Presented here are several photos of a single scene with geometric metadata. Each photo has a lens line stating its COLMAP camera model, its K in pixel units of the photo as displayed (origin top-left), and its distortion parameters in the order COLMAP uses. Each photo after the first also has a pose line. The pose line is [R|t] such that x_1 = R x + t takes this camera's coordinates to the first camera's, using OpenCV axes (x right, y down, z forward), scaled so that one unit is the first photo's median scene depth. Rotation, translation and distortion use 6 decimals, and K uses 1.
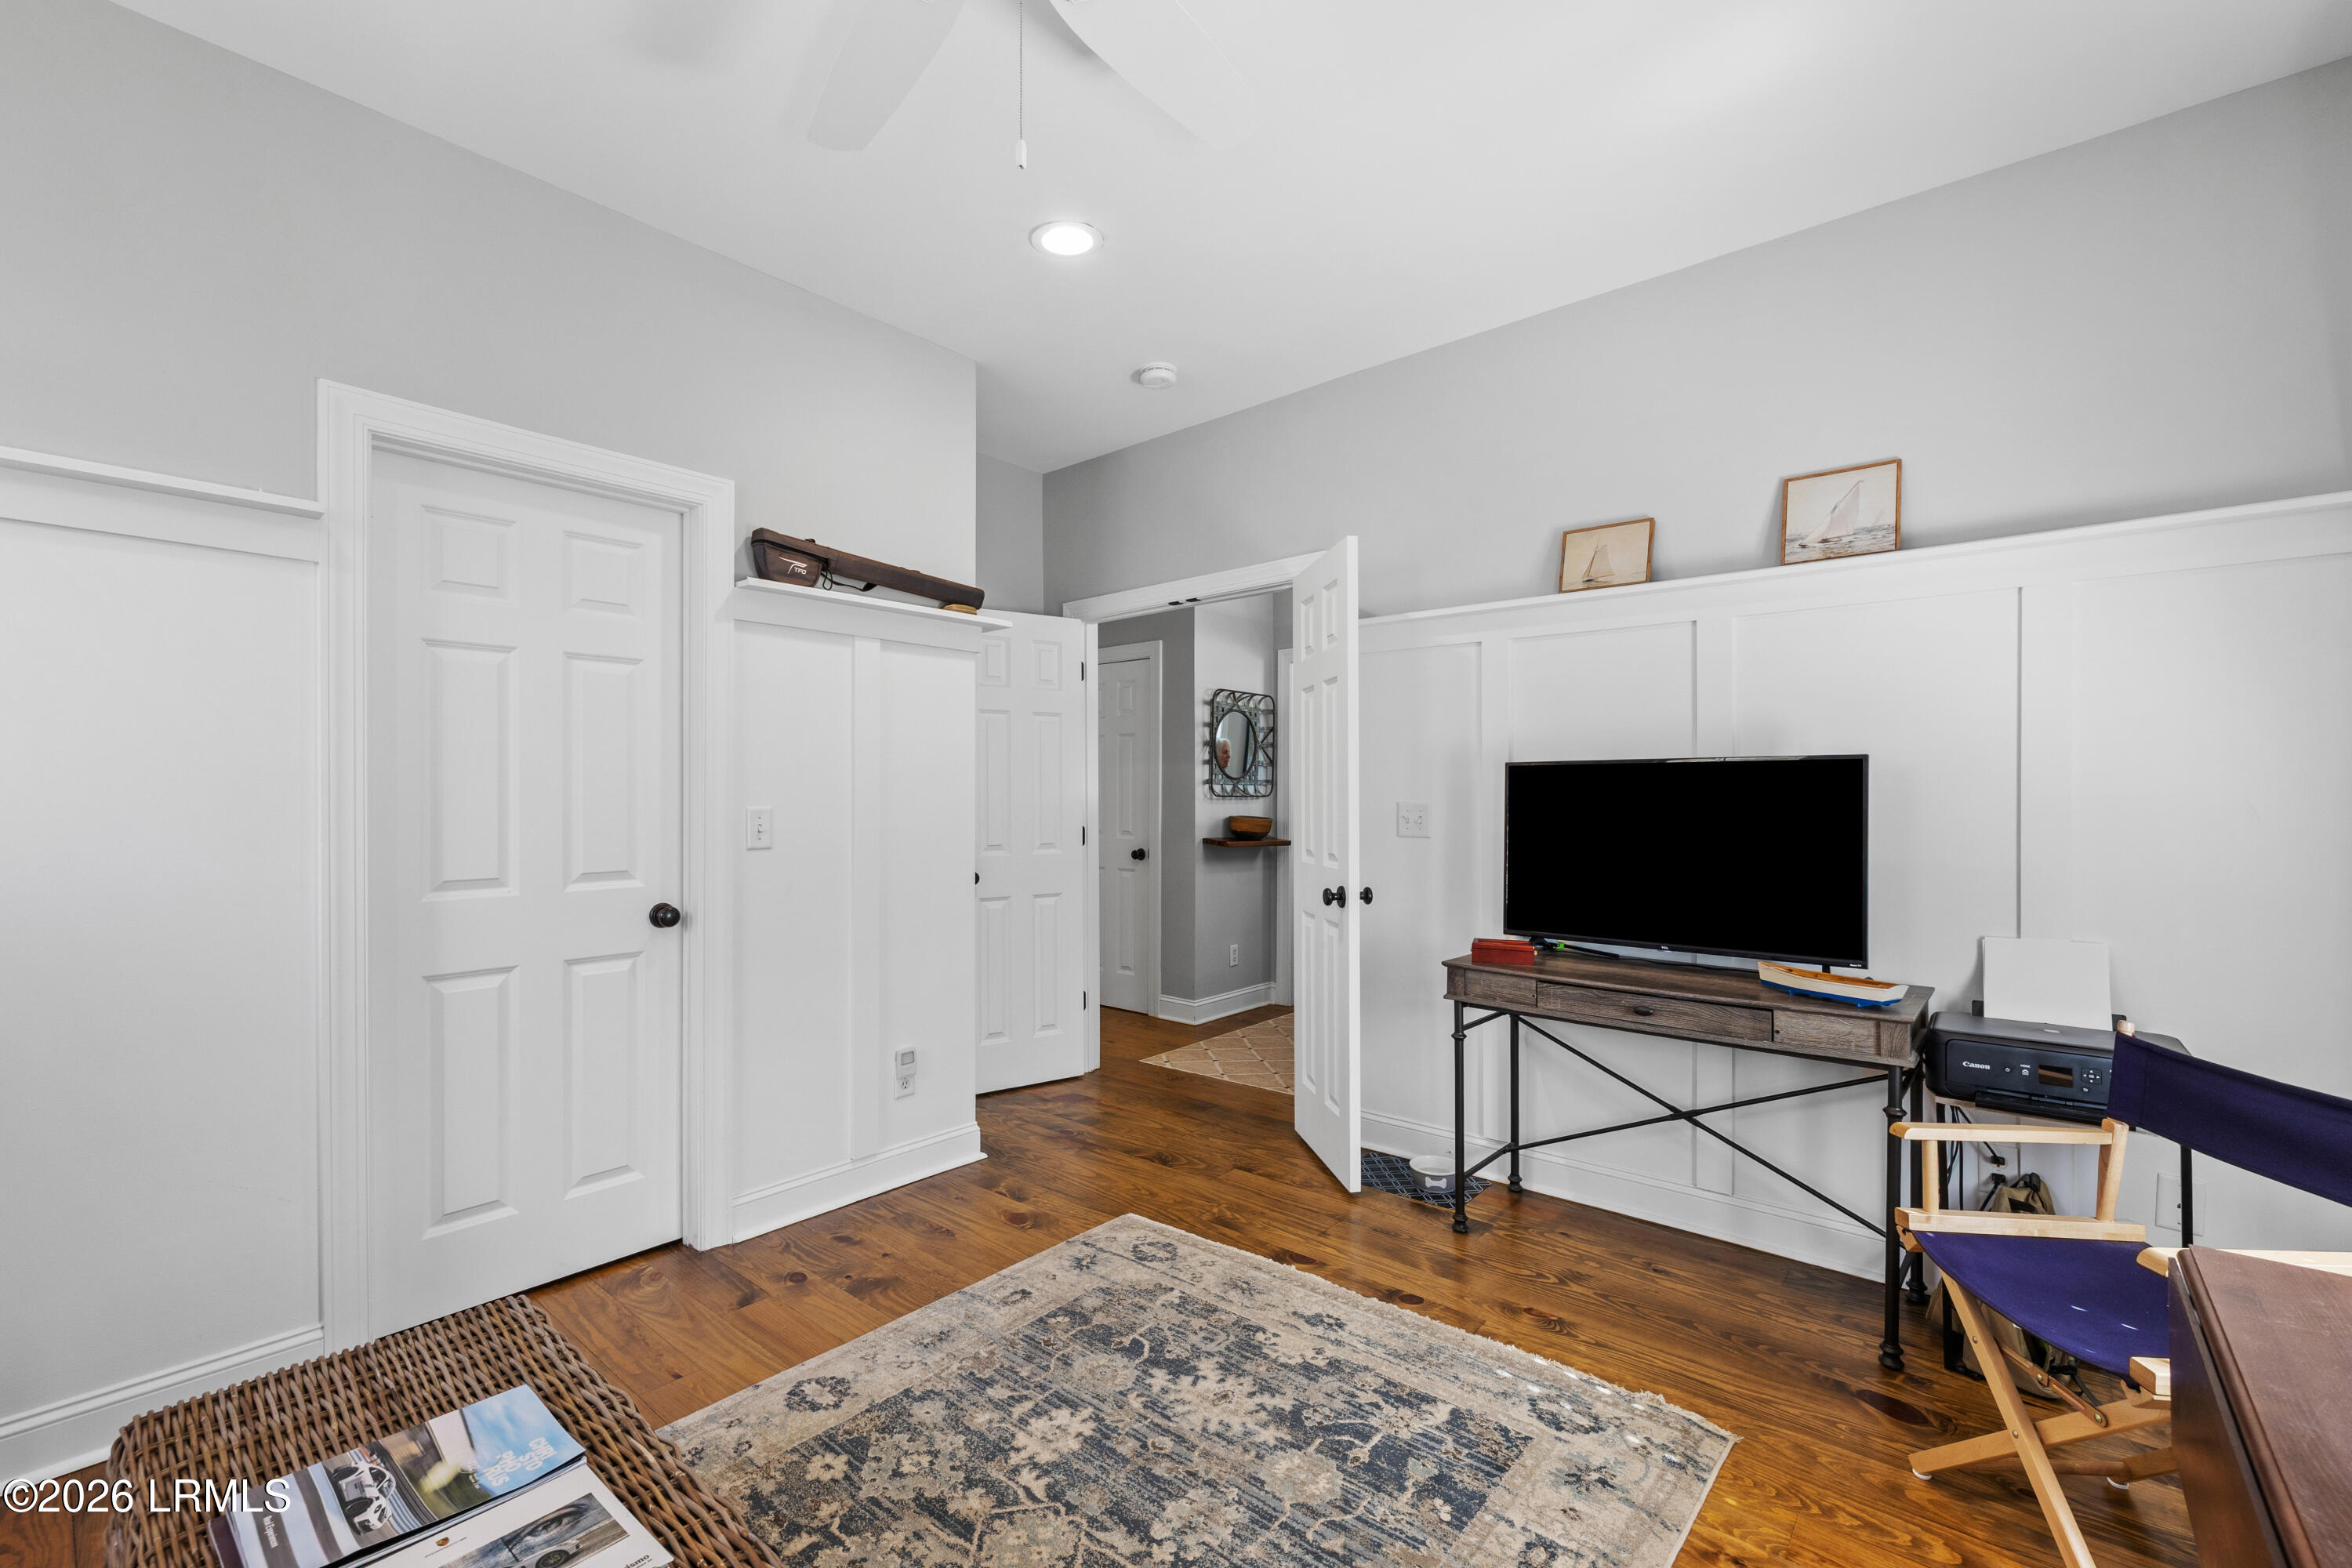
lens RADIAL K [[996.9, 0, 1170.9], [0, 996.9, 799.7], [0, 0, 1]] dist [-0.000757, 0.000270]
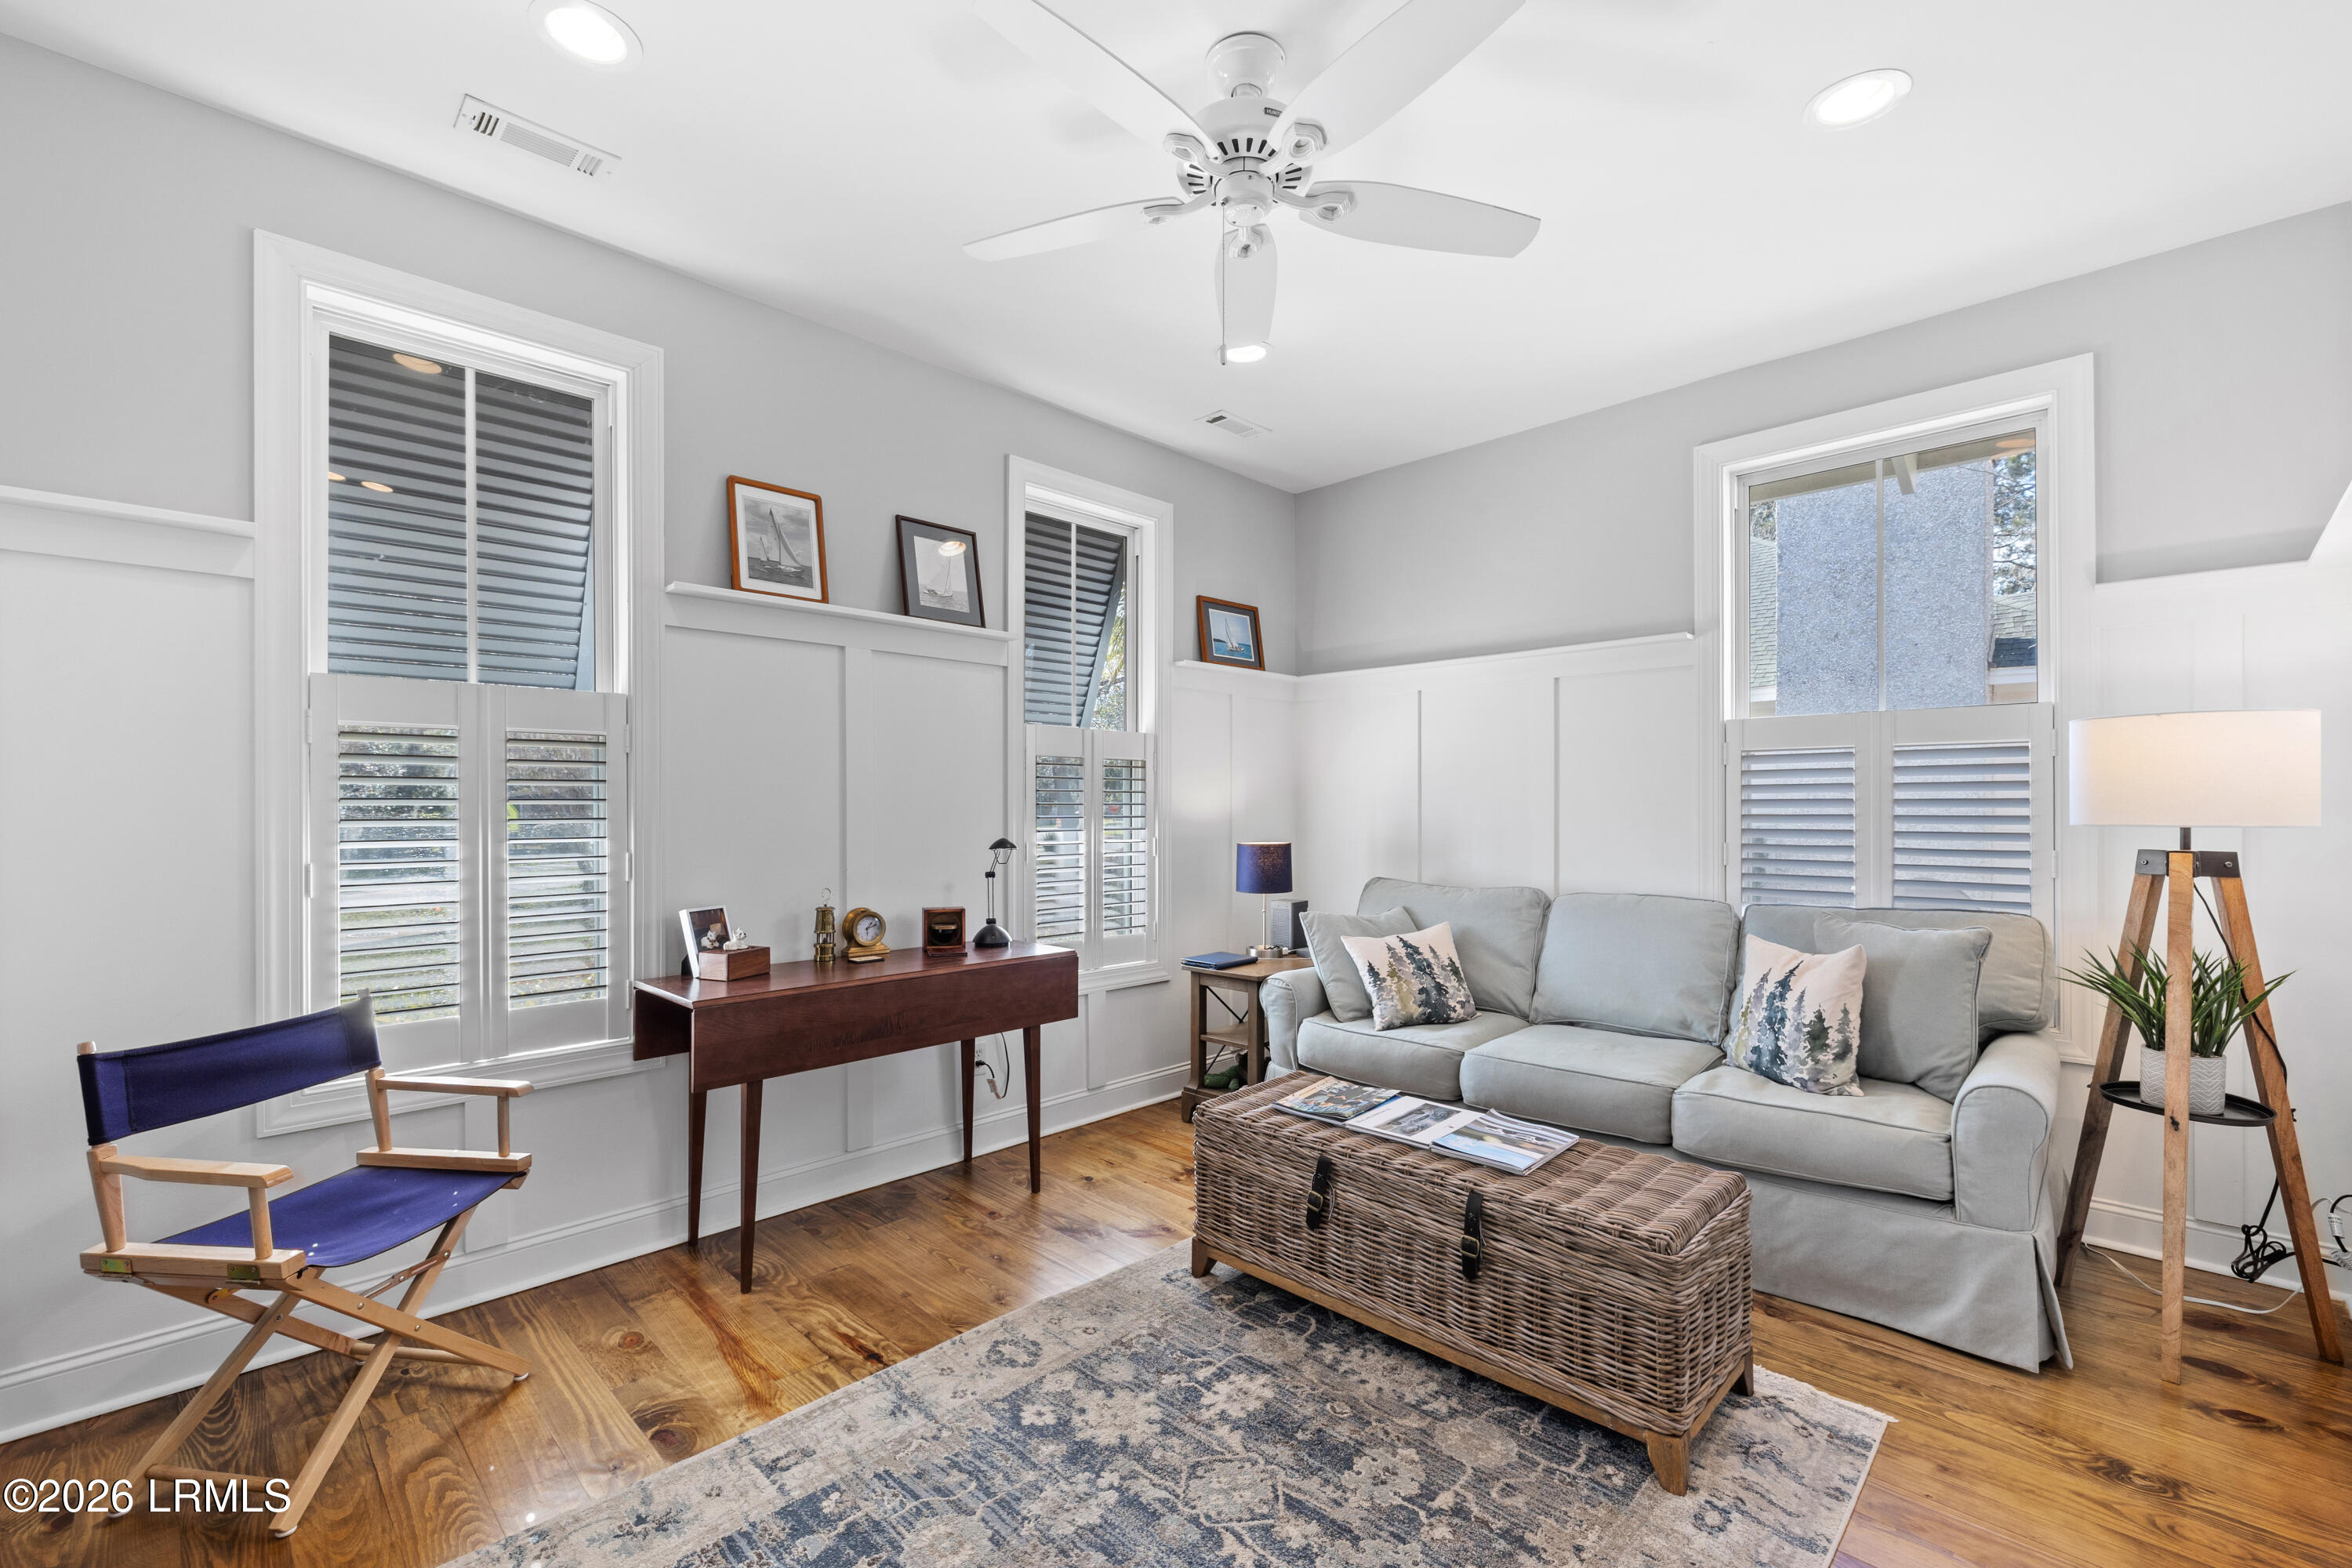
lens RADIAL K [[996.9, 0, 1170.9], [0, 996.9, 799.7], [0, 0, 1]] dist [-0.000757, 0.000270]
pose [[-0.997275, -0.001054, 0.073762, -0.147629], [-0.001081, 0.999999, -0.000322, -0.008082], [-0.073761, -0.000401, -0.997276, 1.967930]]
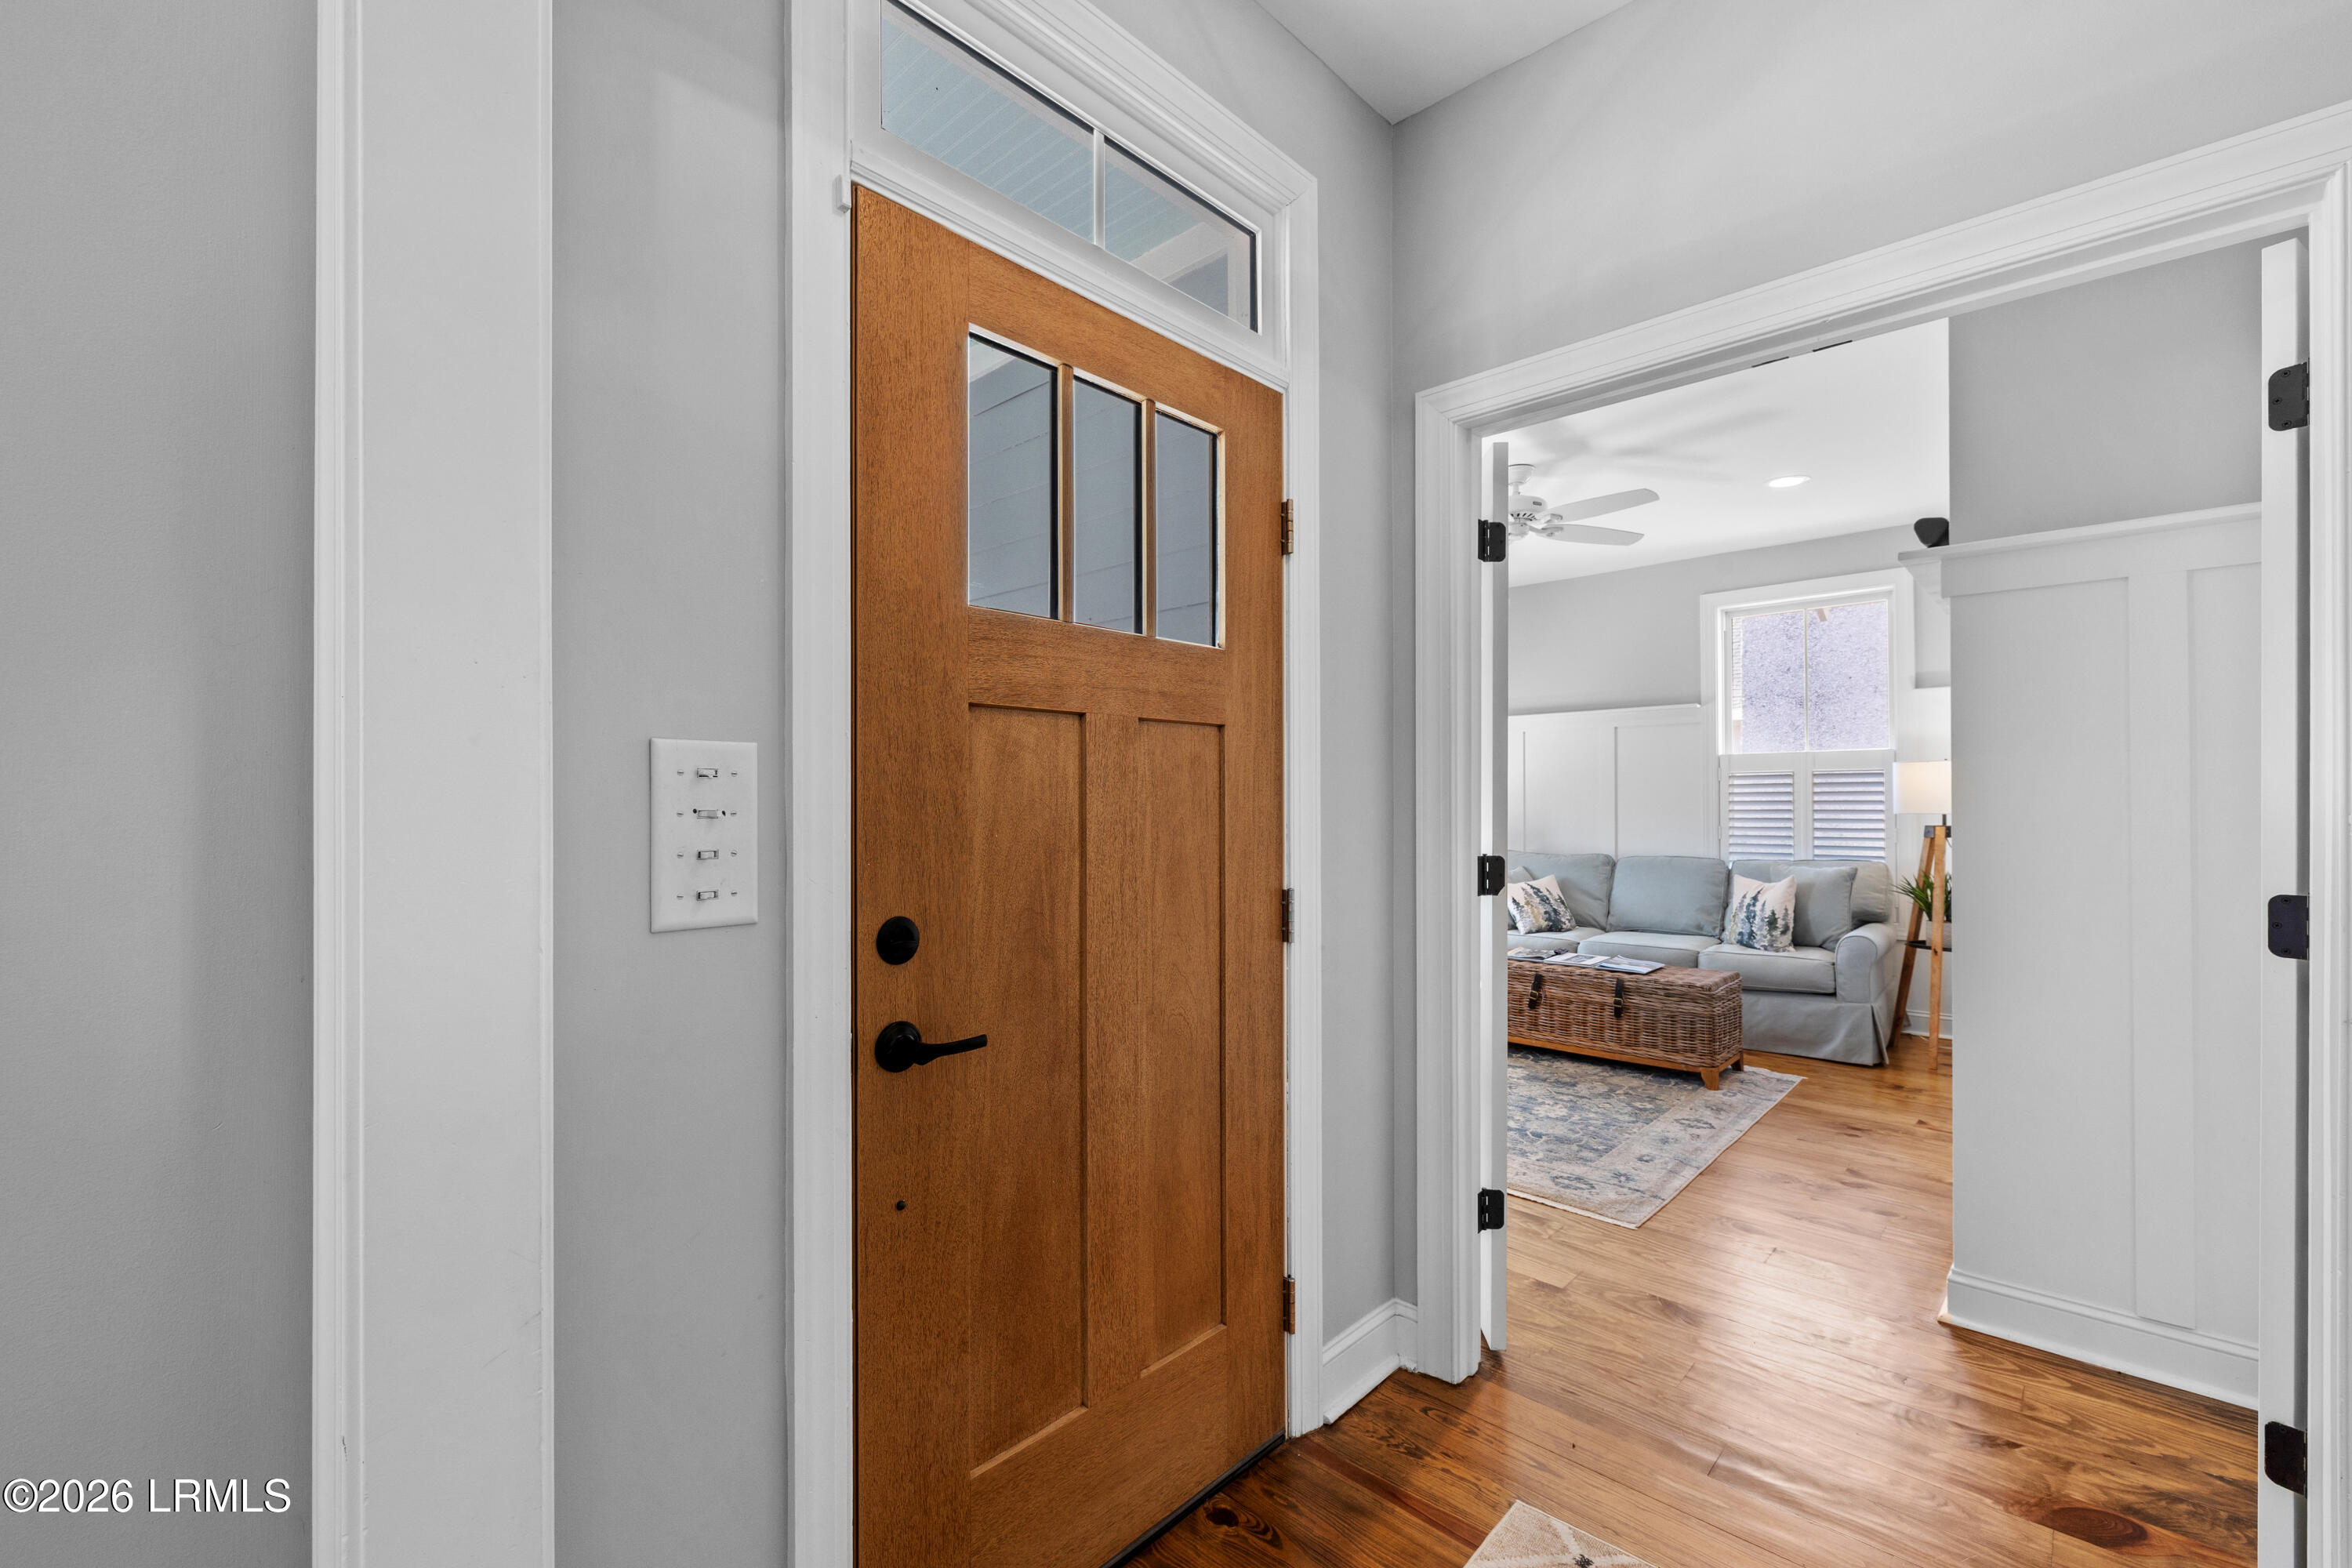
lens RADIAL K [[986.7, 0, 1167.7], [0, 986.7, 793.5], [0, 0, 1]] dist [-0.001348, 0.000076]
pose [[-0.998714, -0.000321, 0.050692, 0.634137], [-0.000663, 0.999977, -0.006735, -0.012714], [-0.050689, -0.006760, -0.998692, 3.414366]]
